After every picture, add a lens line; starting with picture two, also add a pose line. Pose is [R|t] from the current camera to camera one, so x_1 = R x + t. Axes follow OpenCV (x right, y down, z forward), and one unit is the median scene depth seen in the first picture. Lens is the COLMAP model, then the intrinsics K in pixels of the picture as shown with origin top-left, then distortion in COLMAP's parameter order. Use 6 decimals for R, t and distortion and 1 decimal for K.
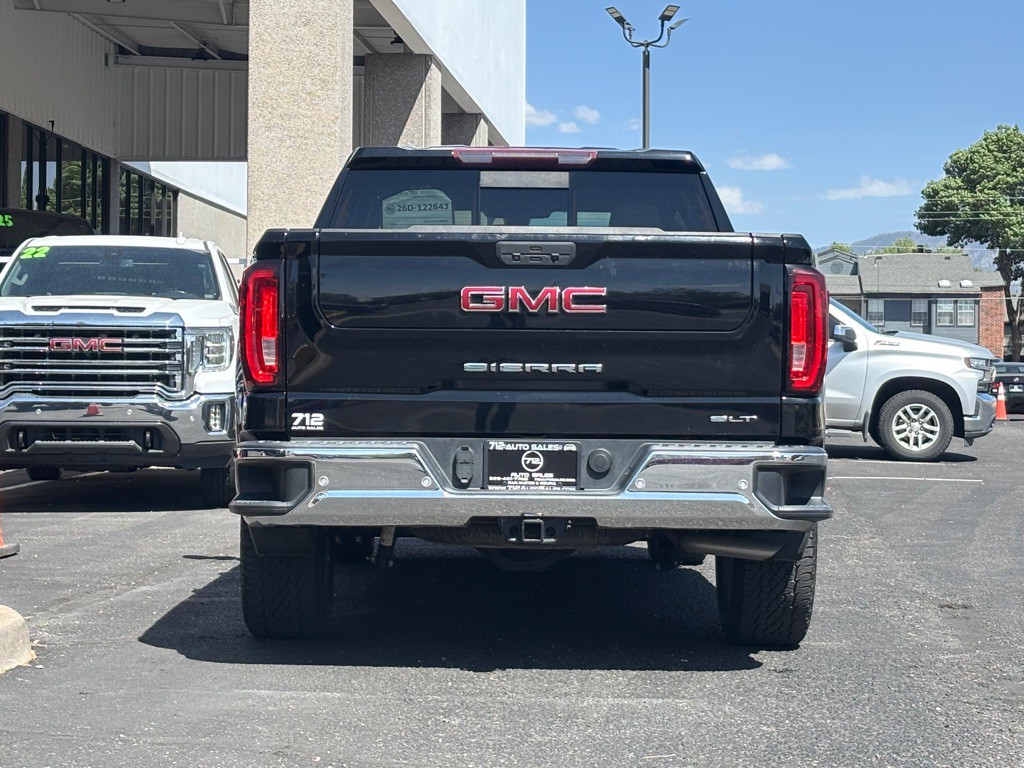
lens RADIAL K [[2409.4, 0, 508.2], [0, 2409.4, 374.0], [0, 0, 1]] dist [0.243396, 0.000000]
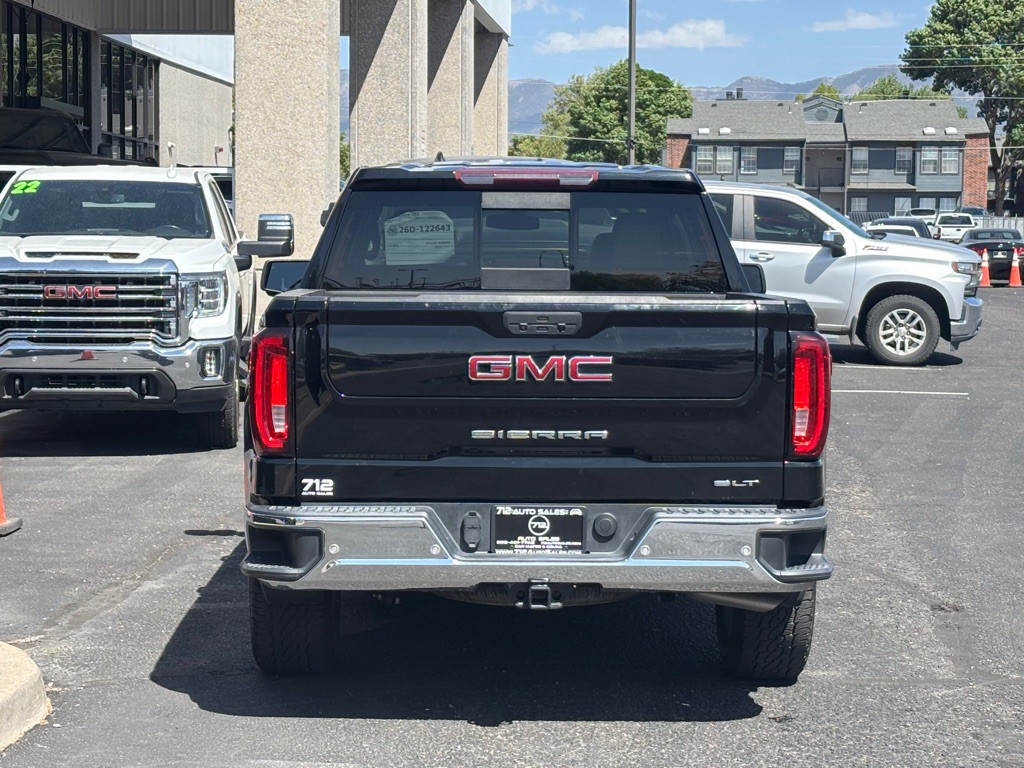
lens RADIAL K [[2409.4, 0, 513.1], [0, 2409.4, 399.5], [0, 0, 1]] dist [0.243396, 0.000000]
pose [[0.999949, -0.001703, 0.009921, -0.010855], [0.000888, 0.996668, 0.081558, -0.099509], [-0.010027, -0.081545, 0.996619, -0.009482]]
